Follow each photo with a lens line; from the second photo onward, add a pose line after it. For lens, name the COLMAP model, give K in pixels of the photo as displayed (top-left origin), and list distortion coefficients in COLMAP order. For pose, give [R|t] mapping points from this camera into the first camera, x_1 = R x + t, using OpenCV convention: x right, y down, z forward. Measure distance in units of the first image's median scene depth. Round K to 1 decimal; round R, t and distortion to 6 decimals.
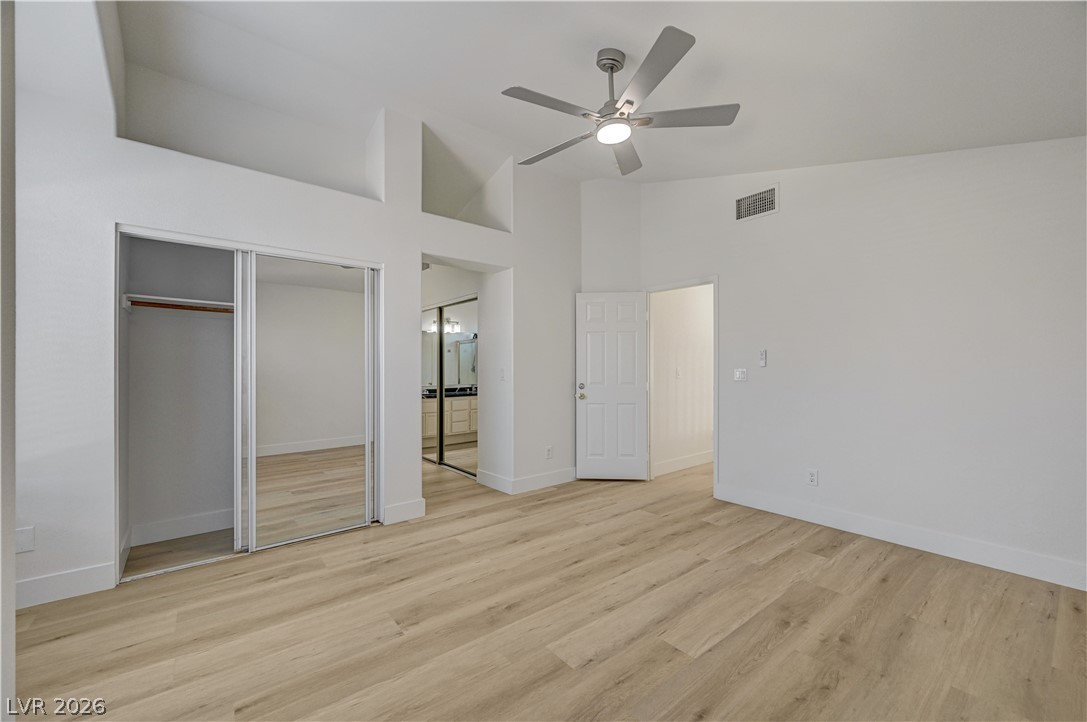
lens RADIAL K [[433.4, 0, 537.5], [0, 433.4, 365.7], [0, 0, 1]] dist [0.000027, 0.000287]
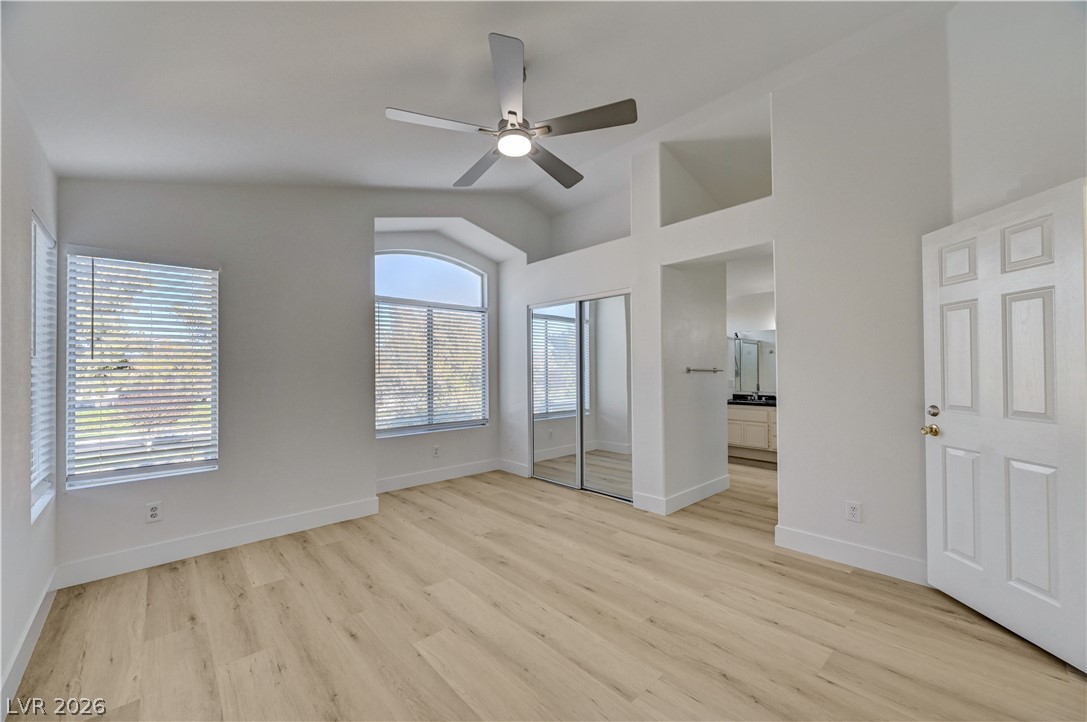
lens RADIAL K [[433.4, 0, 537.5], [0, 433.4, 365.7], [0, 0, 1]] dist [0.000027, 0.000287]
pose [[0.056995, -0.007245, -0.998348, 0.909025], [0.010034, 0.999927, -0.006683, -0.006083], [0.998324, -0.009636, 0.057064, 0.778799]]
